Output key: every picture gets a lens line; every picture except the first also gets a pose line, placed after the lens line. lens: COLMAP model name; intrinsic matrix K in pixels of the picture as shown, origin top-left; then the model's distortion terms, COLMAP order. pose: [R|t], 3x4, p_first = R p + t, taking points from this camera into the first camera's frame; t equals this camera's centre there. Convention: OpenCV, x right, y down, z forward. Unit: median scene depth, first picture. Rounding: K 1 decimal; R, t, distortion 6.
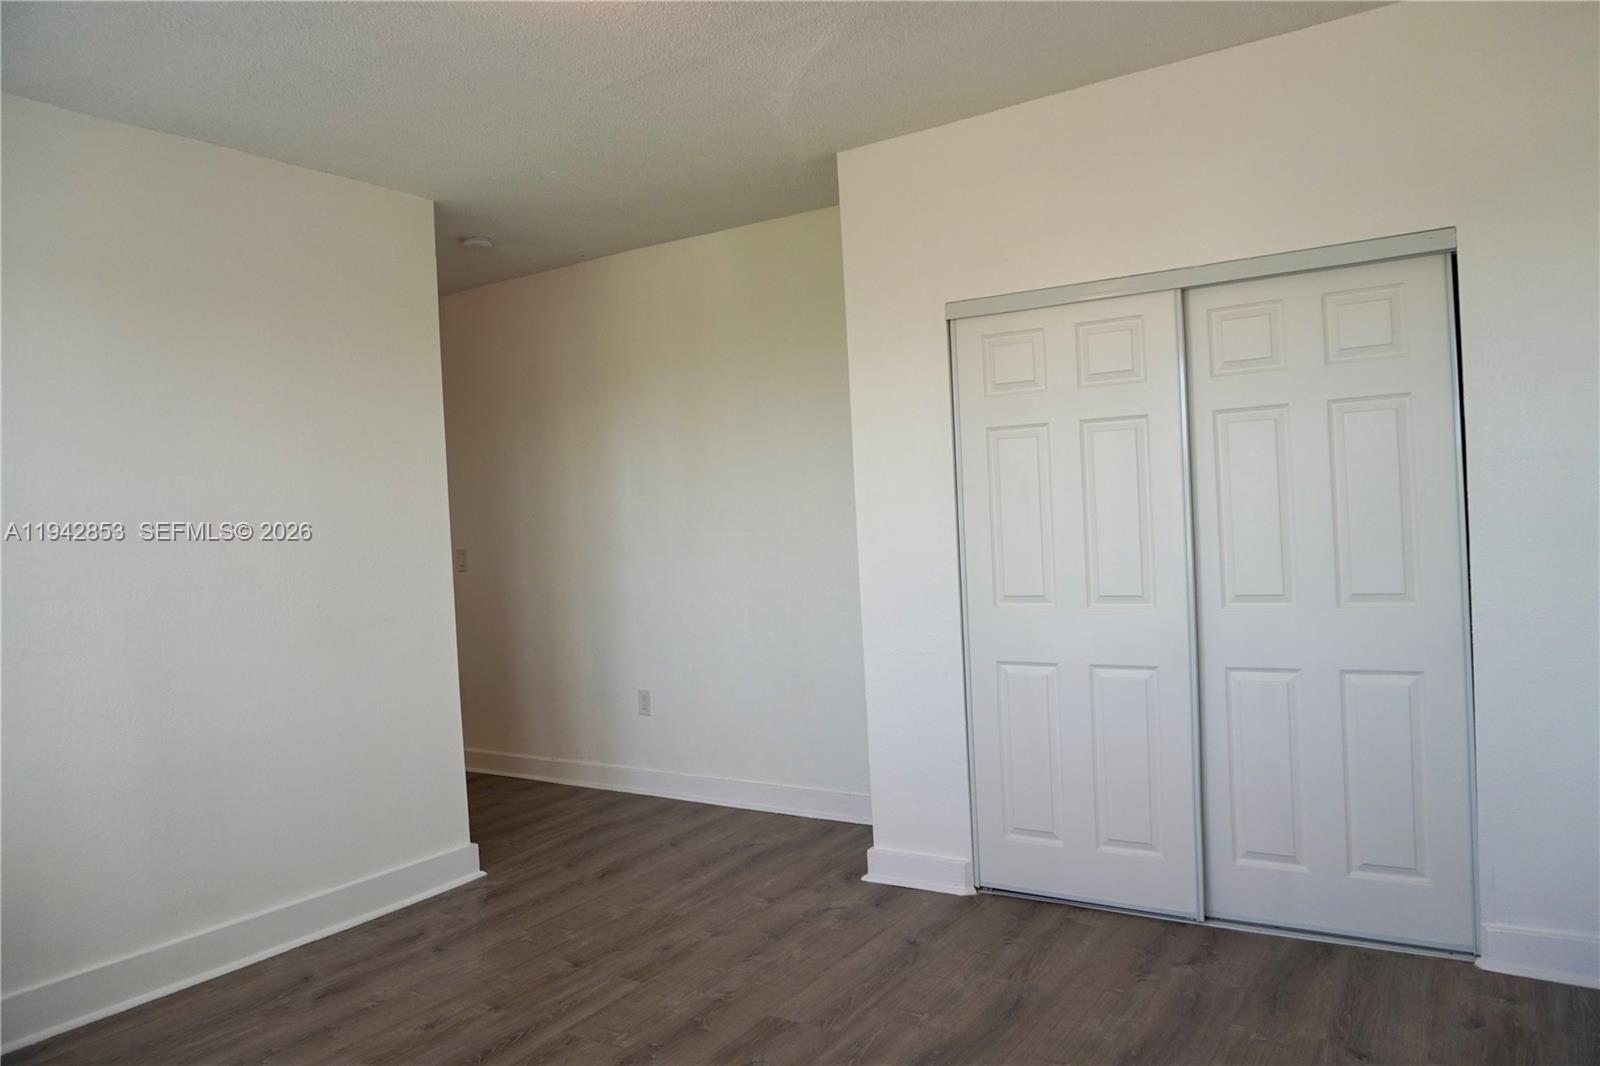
lens RADIAL K [[1101.6, 0, 793.8], [0, 1101.6, 530.6], [0, 0, 1]] dist [-0.055925, 0.024369]
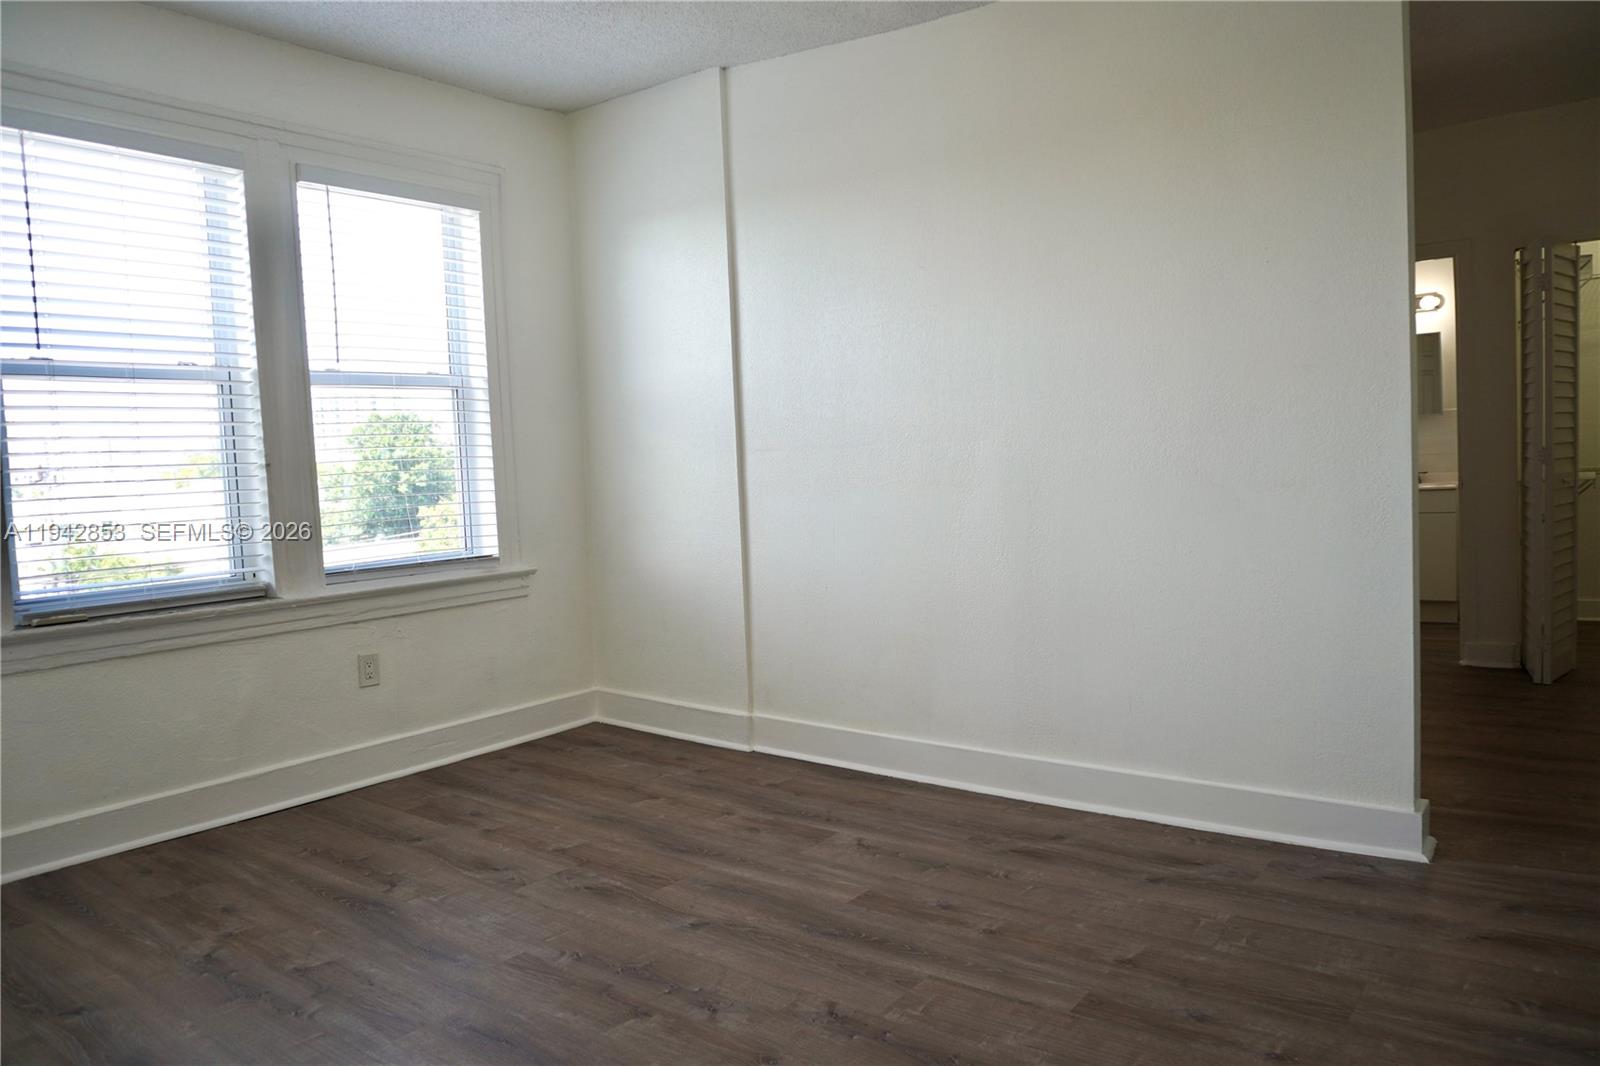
lens RADIAL K [[1108.0, 0, 800.0], [0, 1108.0, 533.0], [0, 0, 1]] dist [-0.064851, 0.031650]
pose [[-0.068438, 0.120111, -0.990399, 0.533586], [0.034009, 0.992430, 0.118008, 0.015411], [0.997076, -0.025607, -0.072005, 0.871600]]
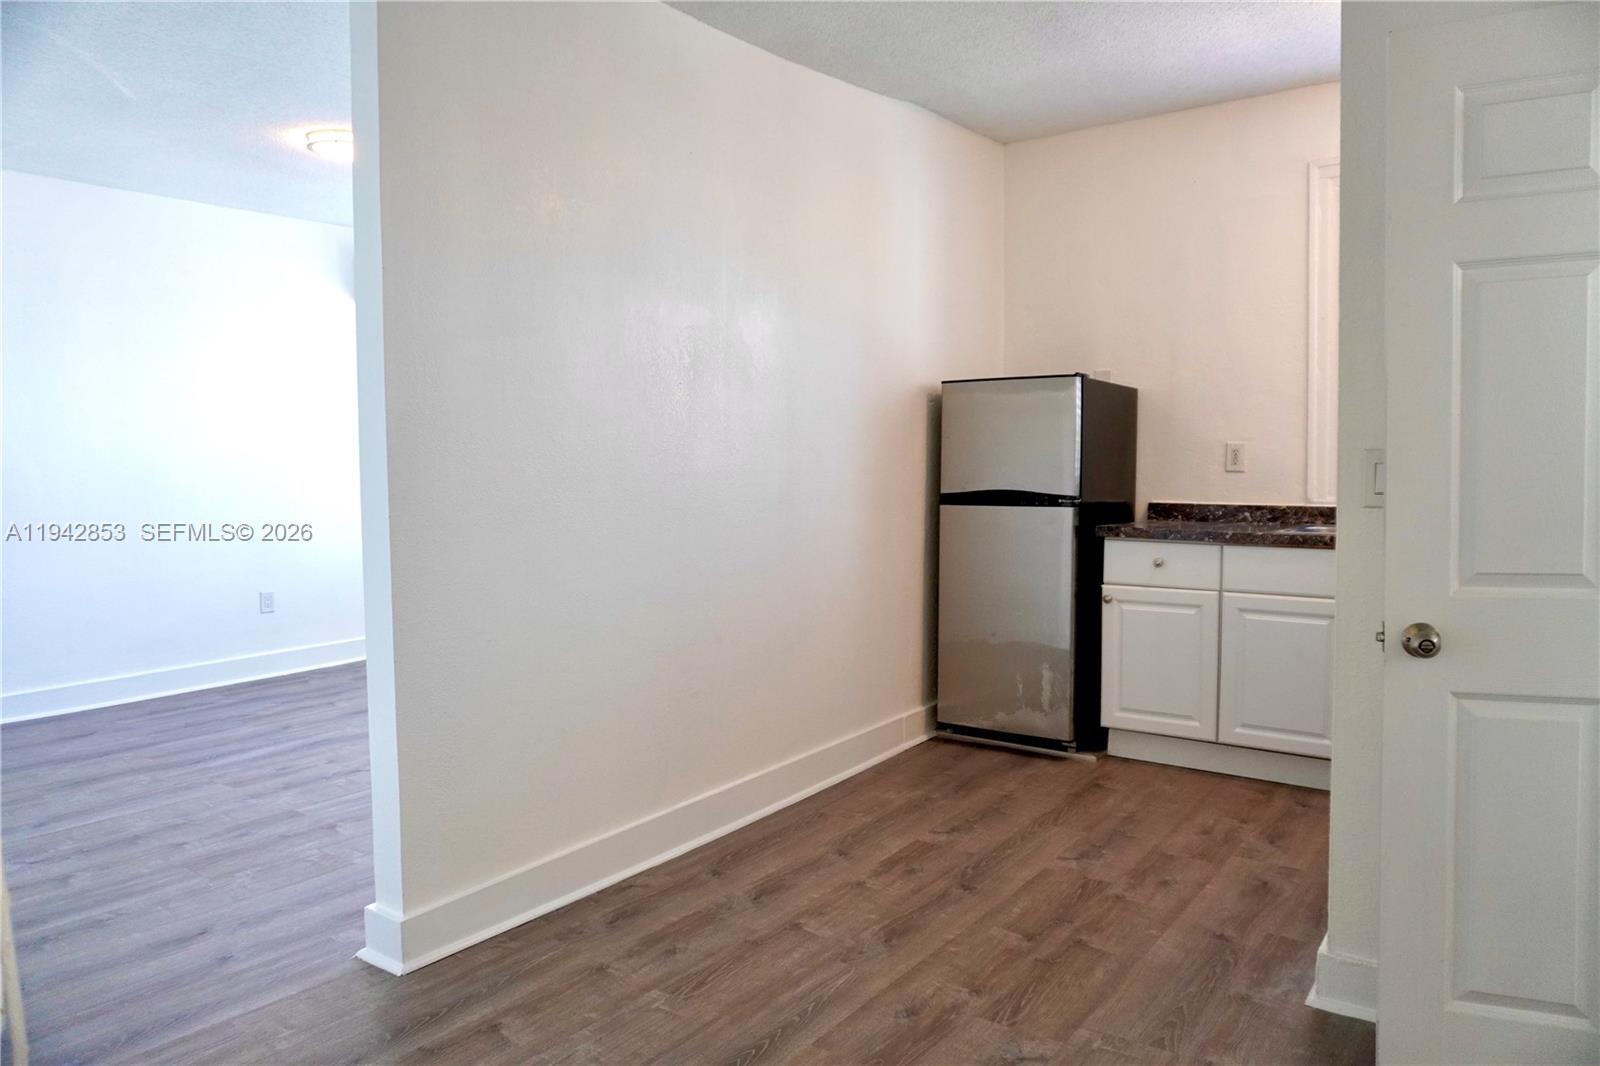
lens RADIAL K [[1068.9, 0, 835.7], [0, 1068.9, 533.8], [0, 0, 1]] dist [-0.082712, 0.038829]
pose [[-0.997810, 0.057992, 0.031809, -0.797136], [0.060374, 0.994973, 0.079900, 0.045629], [-0.027015, 0.081646, -0.996295, 2.106935]]
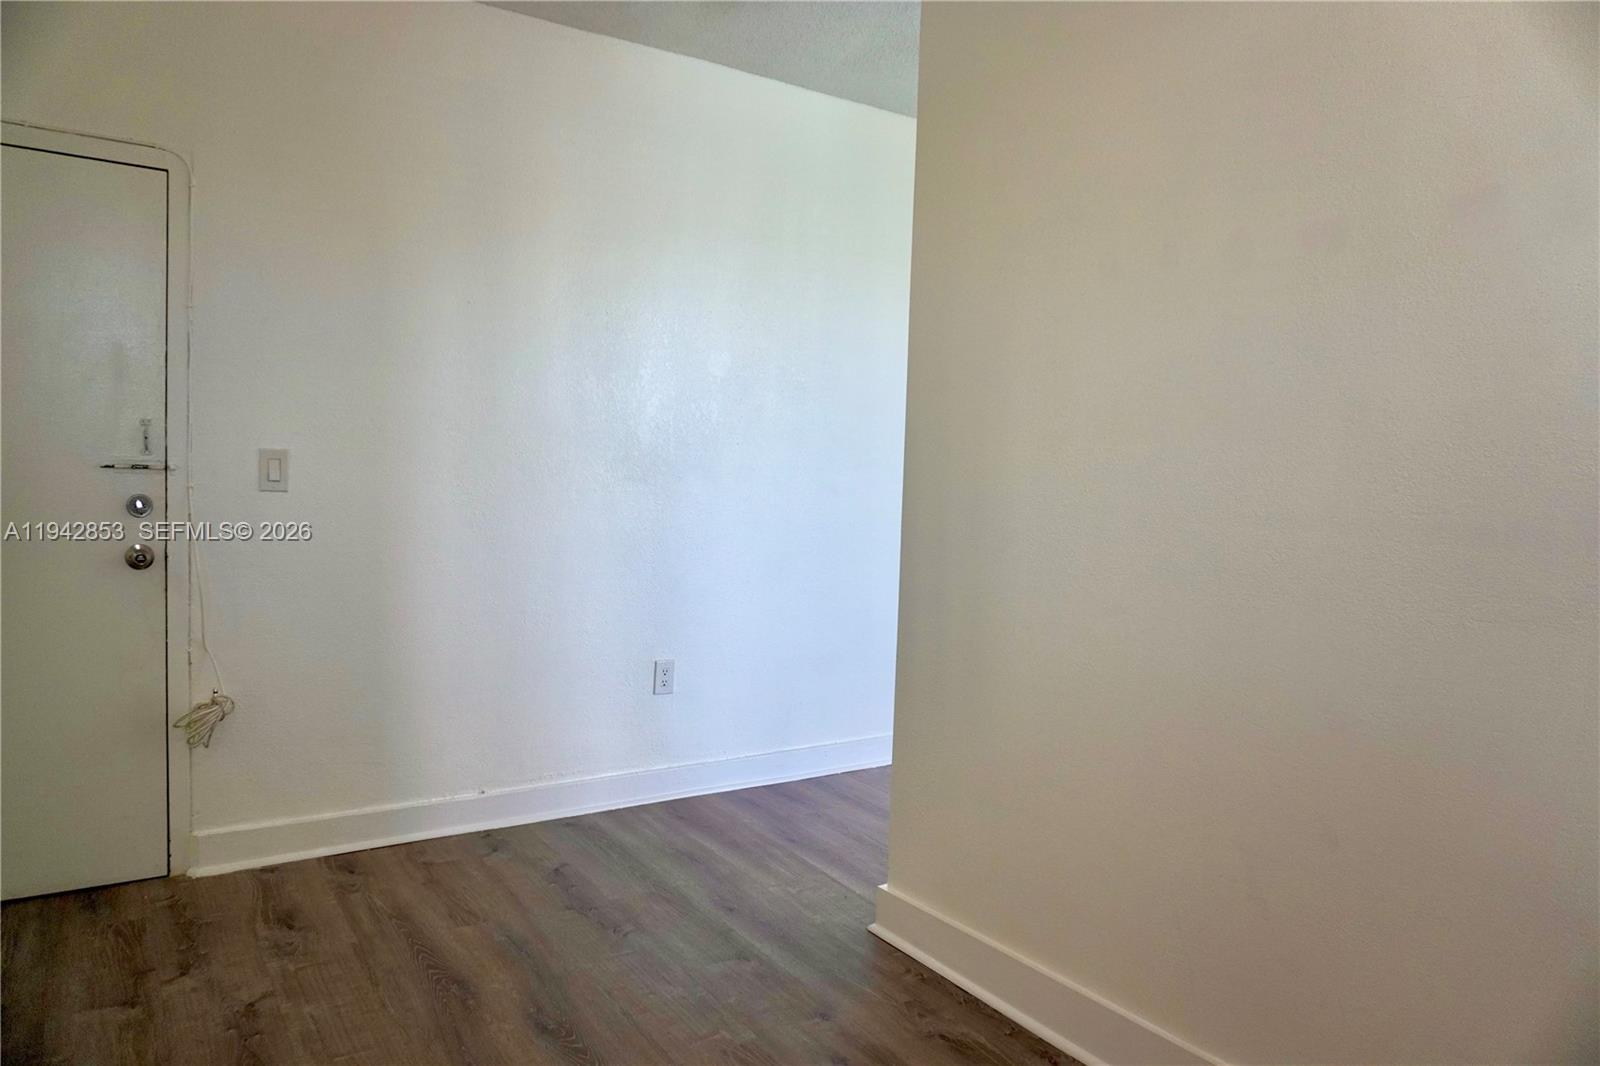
lens RADIAL K [[1081.1, 0, 803.2], [0, 1081.1, 528.9], [0, 0, 1]] dist [-0.068942, 0.041816]
pose [[0.389615, -0.002779, 0.920974, -1.292587], [-0.042102, 0.998896, 0.020825, 0.061533], [-0.920015, -0.046888, 0.389068, 1.066101]]
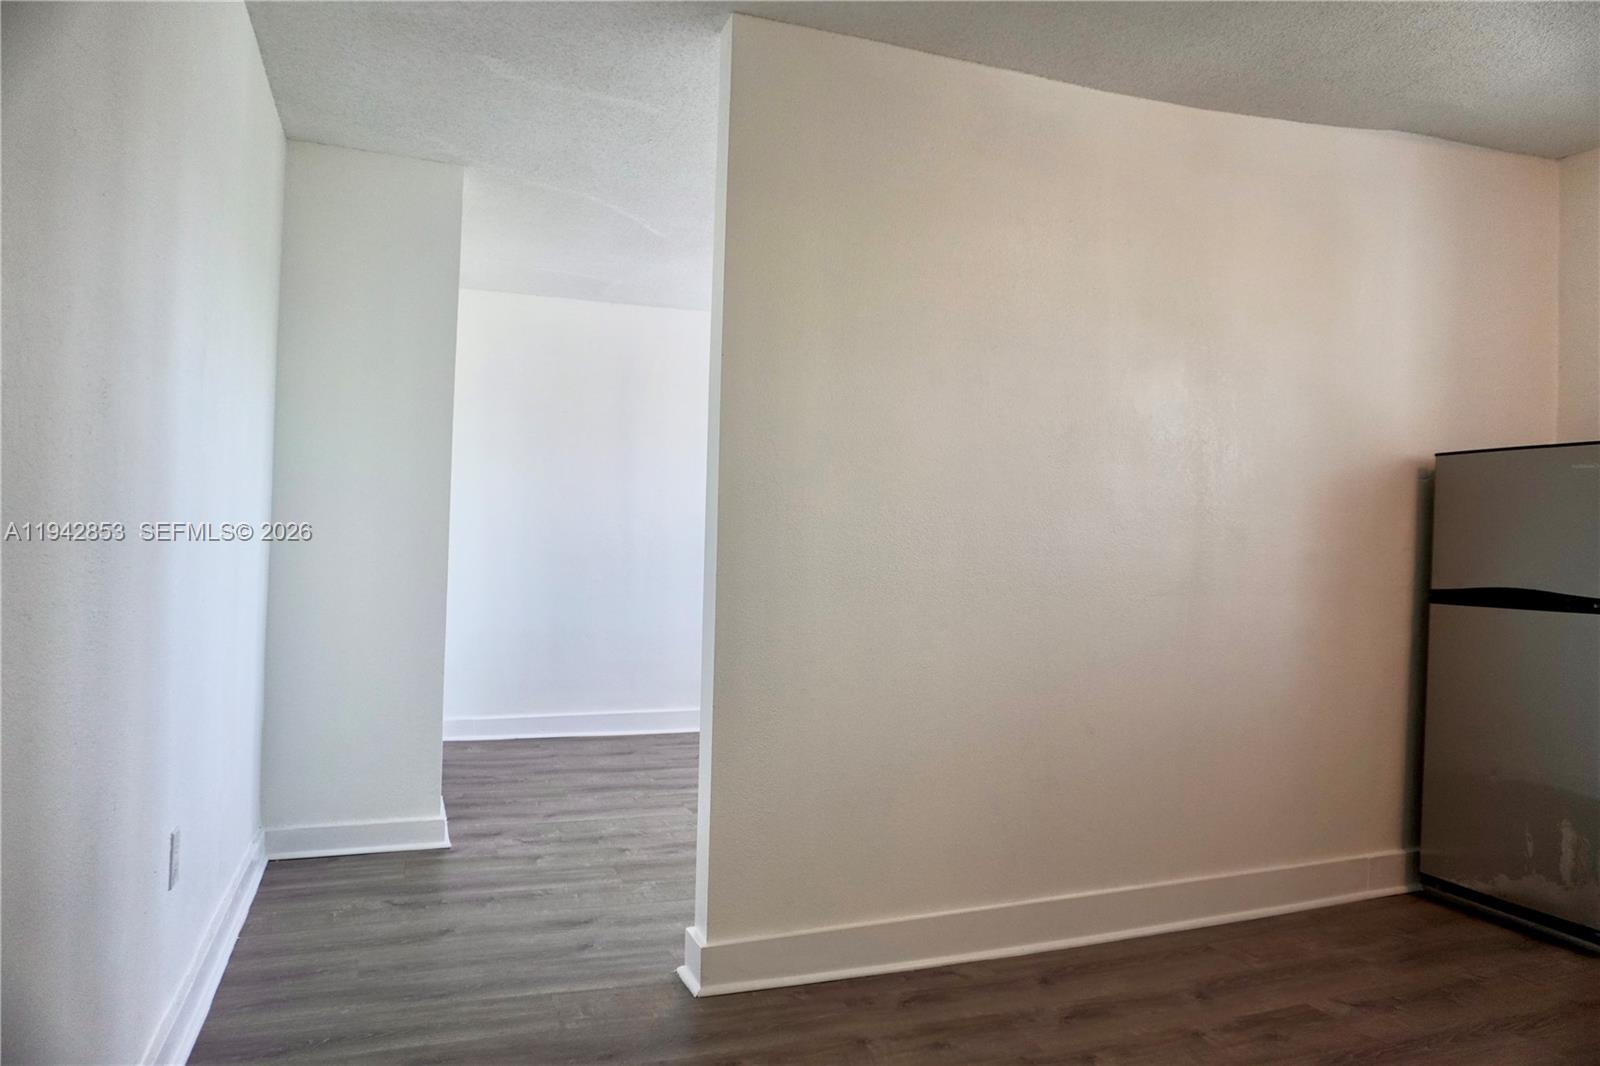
lens RADIAL K [[1081.1, 0, 803.2], [0, 1081.1, 528.9], [0, 0, 1]] dist [-0.068942, 0.041816]
pose [[-0.807481, 0.042500, 0.588361, -1.028515], [0.027800, 0.999035, -0.034011, 0.068846], [-0.589239, -0.011107, -0.807883, 2.019475]]
